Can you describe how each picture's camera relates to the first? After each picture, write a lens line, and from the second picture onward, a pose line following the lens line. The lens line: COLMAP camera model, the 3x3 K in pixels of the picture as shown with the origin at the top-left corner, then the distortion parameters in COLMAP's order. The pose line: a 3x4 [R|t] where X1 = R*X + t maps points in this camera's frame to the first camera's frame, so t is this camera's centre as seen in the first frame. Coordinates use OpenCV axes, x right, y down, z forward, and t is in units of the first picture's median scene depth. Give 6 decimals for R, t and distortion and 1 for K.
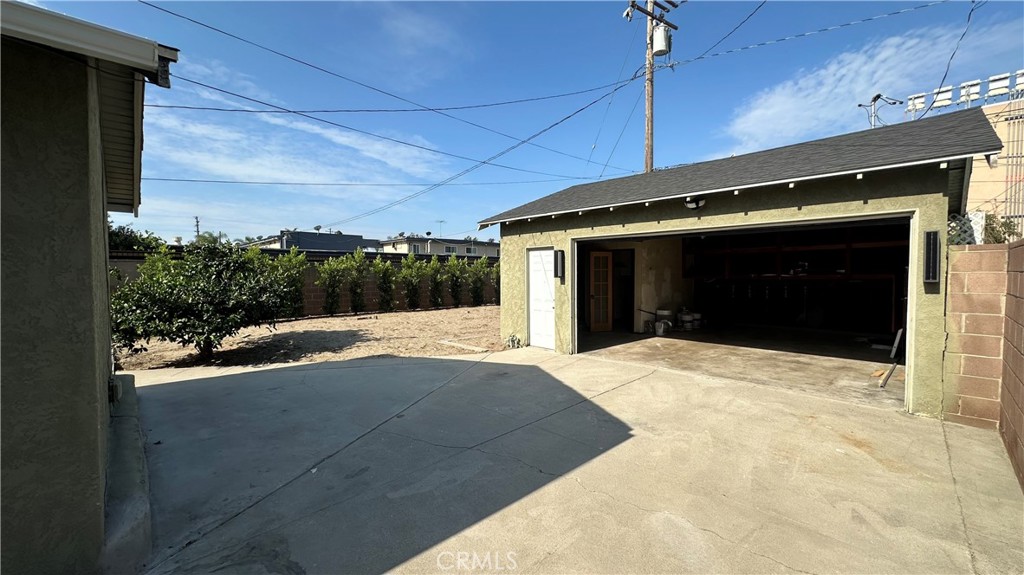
lens RADIAL K [[404.4, 0, 516.5], [0, 404.4, 285.3], [0, 0, 1]] dist [0.009676, -0.000722]
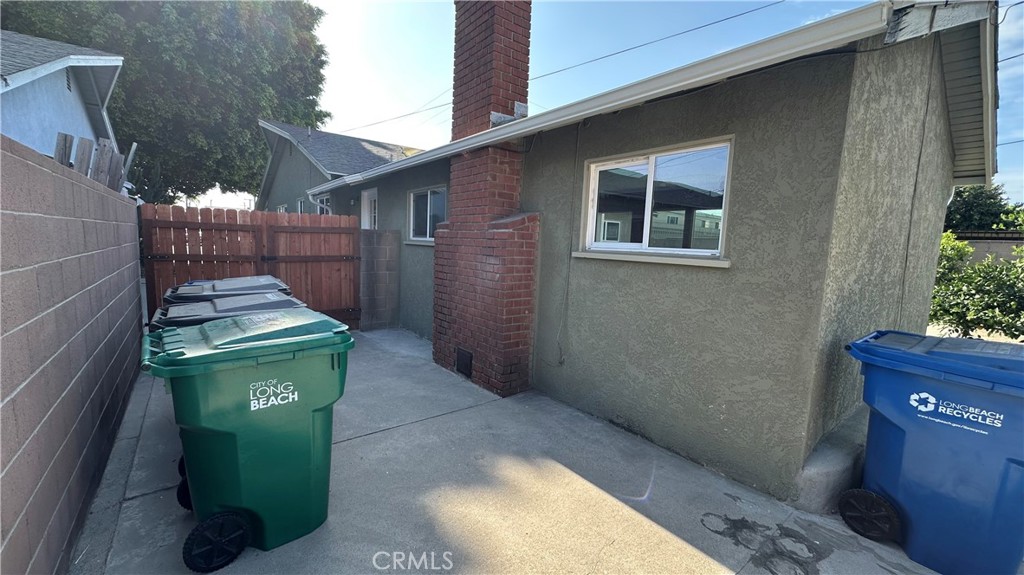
lens RADIAL K [[409.6, 0, 511.1], [0, 409.6, 286.4], [0, 0, 1]] dist [-0.003216, 0.000574]
pose [[-0.099144, 0.110681, -0.988898, 0.057880], [-0.068257, 0.990698, 0.117726, 0.006779], [0.992729, 0.079171, -0.090667, 0.064136]]
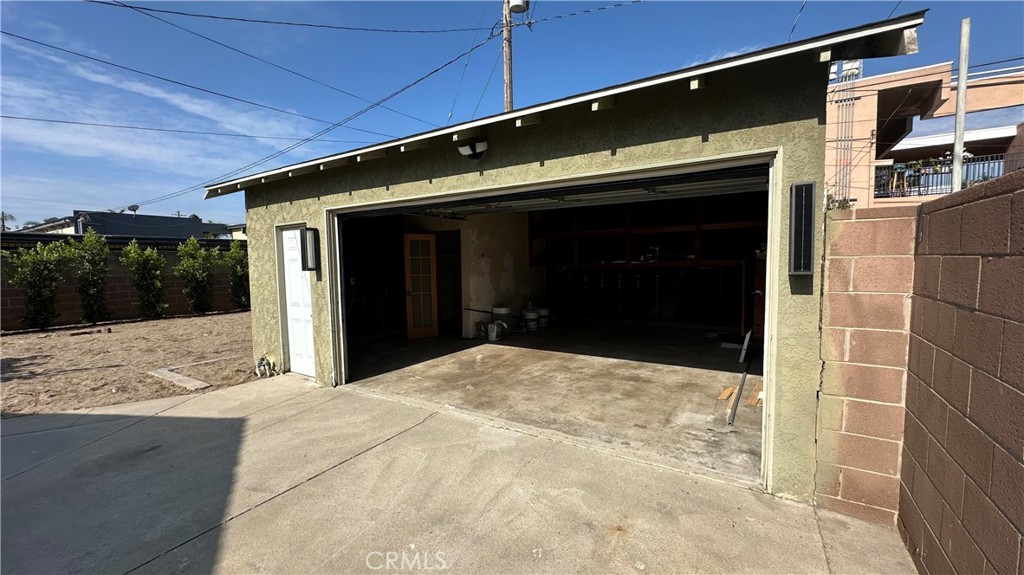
lens RADIAL K [[406.6, 0, 506.6], [0, 406.6, 284.9], [0, 0, 1]] dist [0.001605, 0.000296]
pose [[0.974654, -0.025052, 0.222312, 0.277383], [0.018790, 0.999366, 0.030243, -0.010420], [-0.222928, -0.025299, 0.974506, 0.305698]]
